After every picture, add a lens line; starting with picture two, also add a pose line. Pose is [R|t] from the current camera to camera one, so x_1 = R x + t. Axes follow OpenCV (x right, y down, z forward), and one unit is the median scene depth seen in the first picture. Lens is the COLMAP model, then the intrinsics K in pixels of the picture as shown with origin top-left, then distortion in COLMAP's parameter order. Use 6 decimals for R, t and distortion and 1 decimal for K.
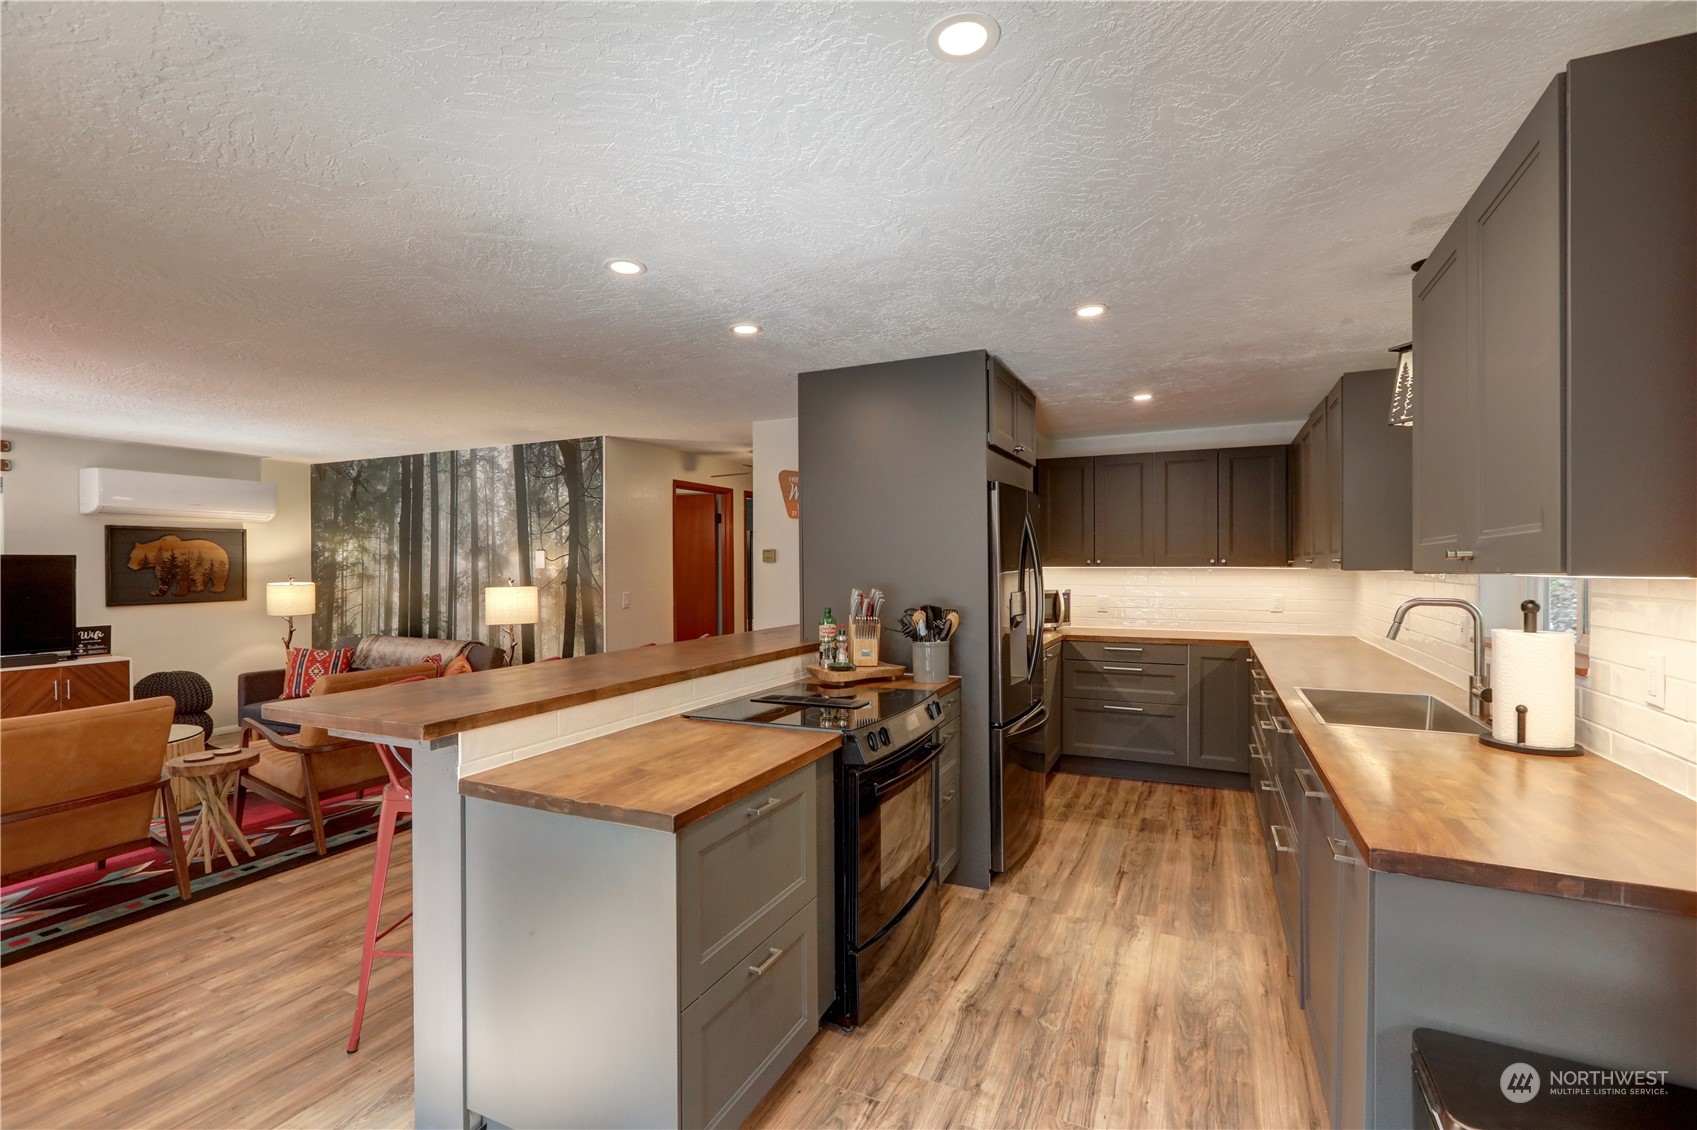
lens RADIAL K [[782.3, 0, 843.5], [0, 782.3, 548.6], [0, 0, 1]] dist [-0.010423, 0.001721]
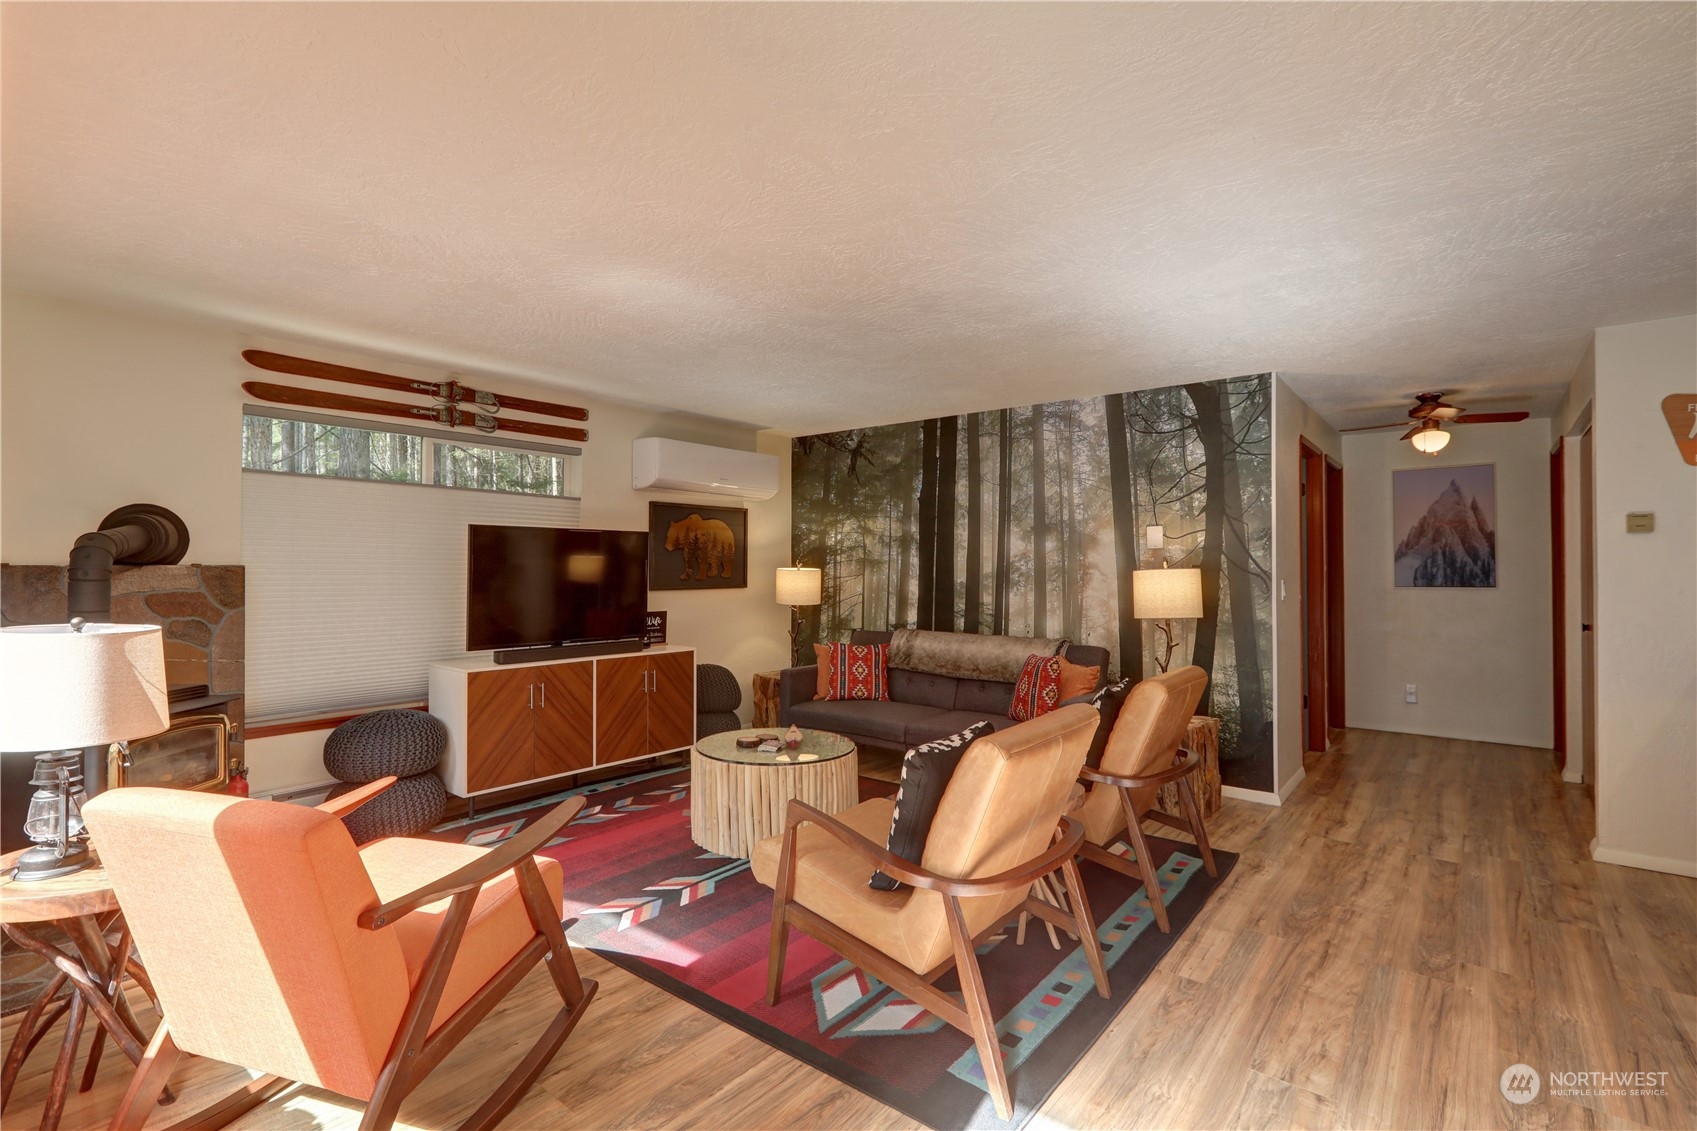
lens RADIAL K [[782.3, 0, 805.1], [0, 782.3, 559.4], [0, 0, 1]] dist [-0.010423, 0.001721]
pose [[0.968202, 0.002438, -0.250158, -0.513019], [0.000110, 0.999948, 0.010171, 0.027294], [0.250170, -0.009876, 0.968152, 0.142450]]
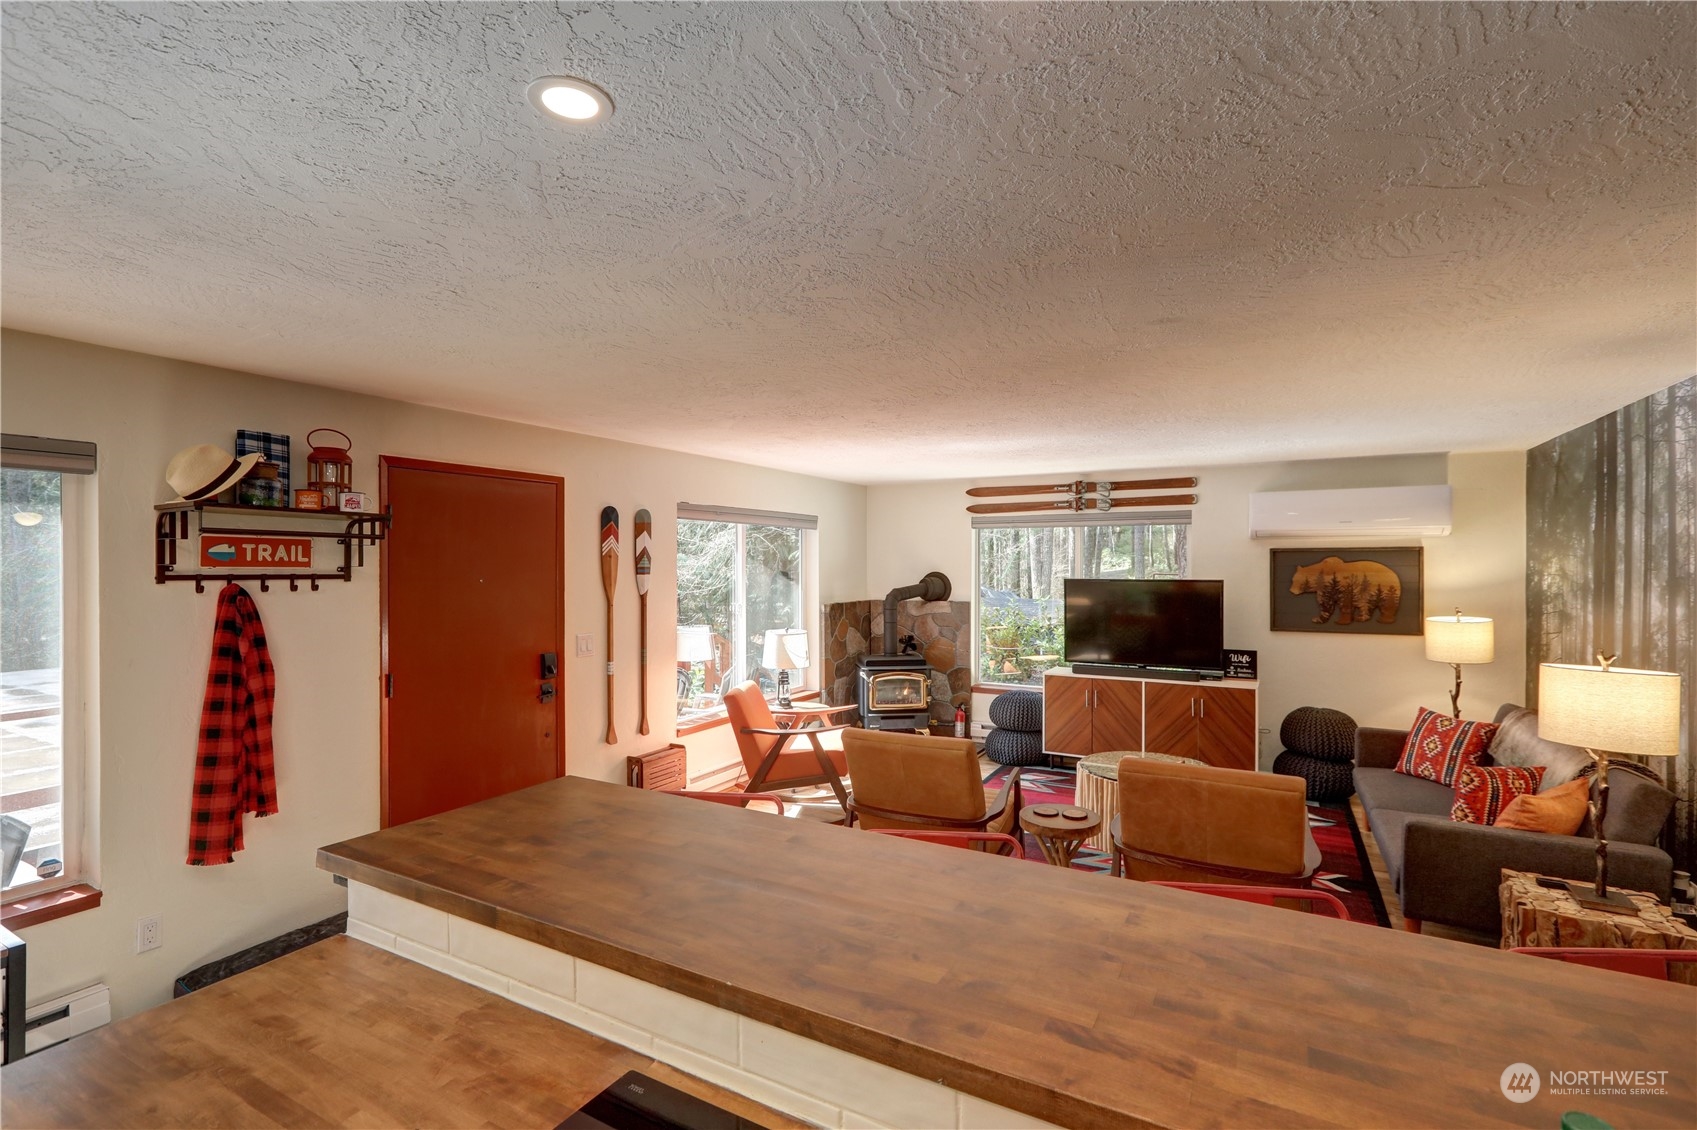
lens RADIAL K [[782.3, 0, 828.4], [0, 782.3, 568.3], [0, 0, 1]] dist [-0.010423, 0.001721]
pose [[-0.071847, 0.008843, -0.997376, 0.082856], [0.021428, 0.999744, 0.007320, -0.023512], [0.997185, -0.020846, -0.072018, 0.483796]]
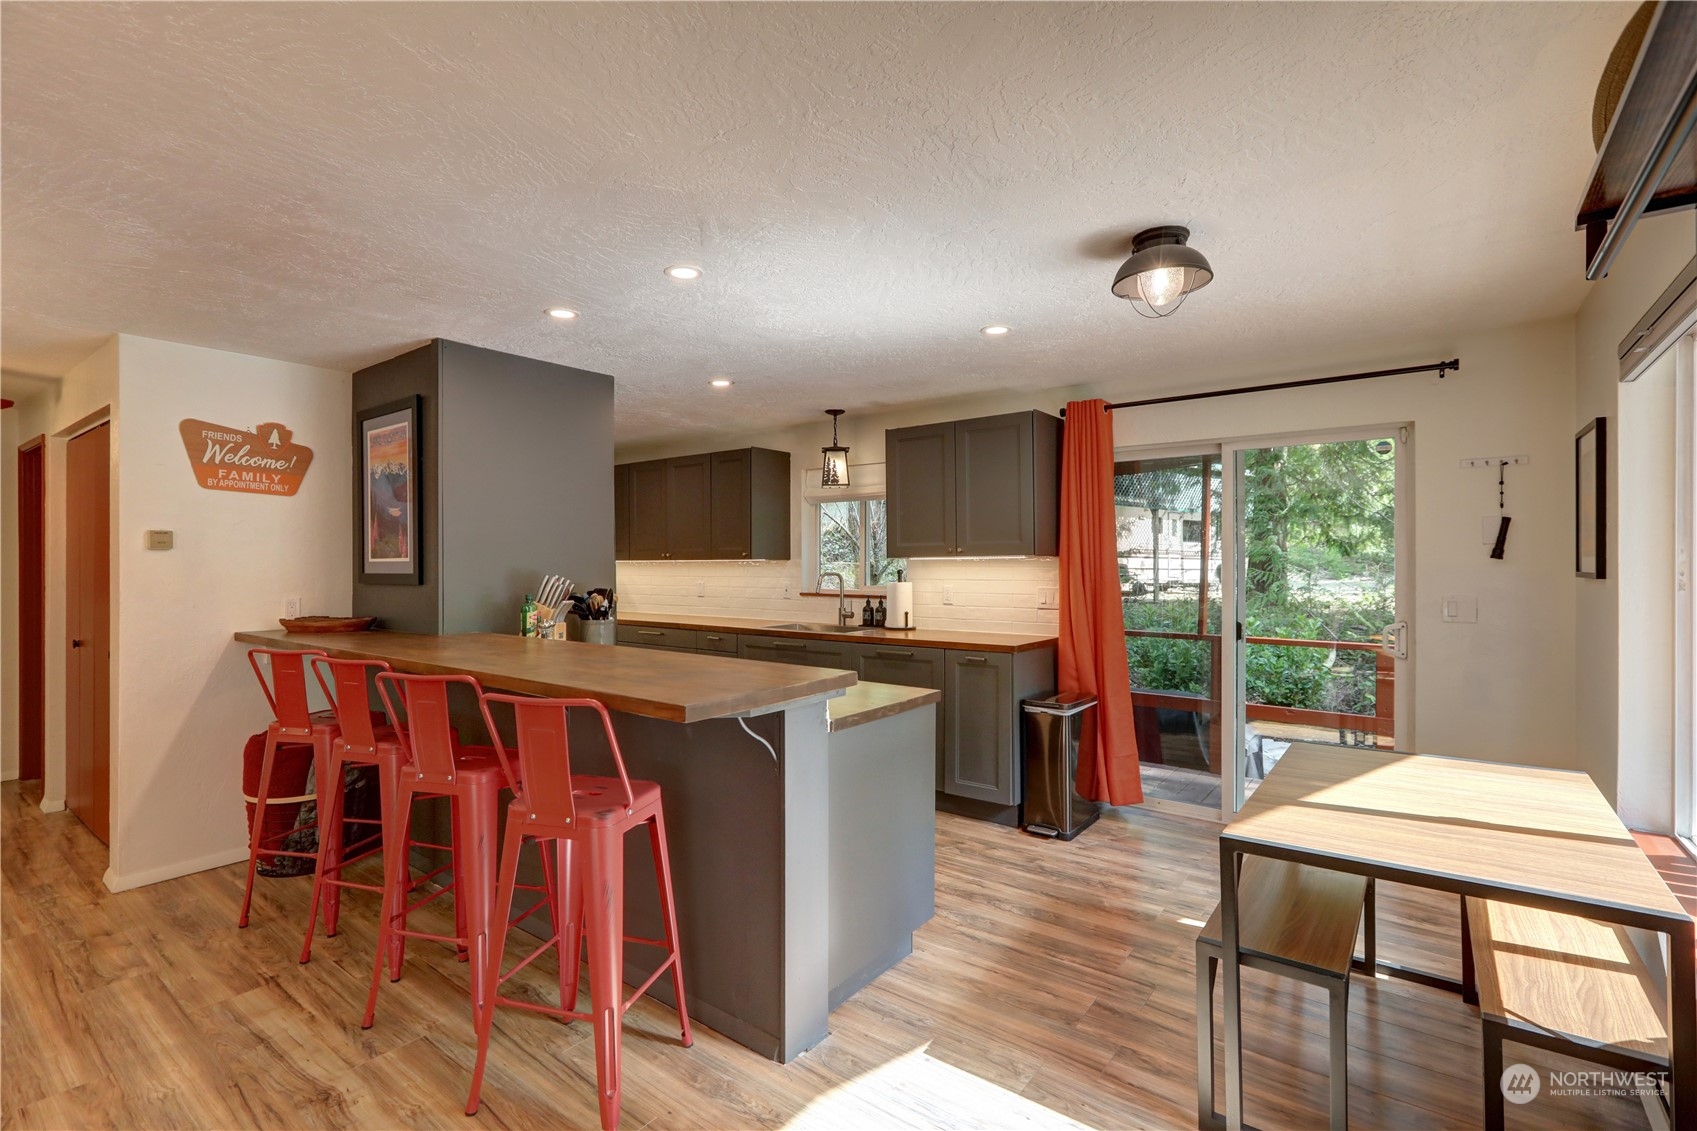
lens RADIAL K [[782.3, 0, 841.2], [0, 782.3, 553.9], [0, 0, 1]] dist [-0.010423, 0.001721]
pose [[0.195362, 0.014333, 0.980626, -0.527566], [-0.016078, 0.999806, -0.011410, 0.015645], [-0.980599, -0.013538, 0.195555, 0.234944]]
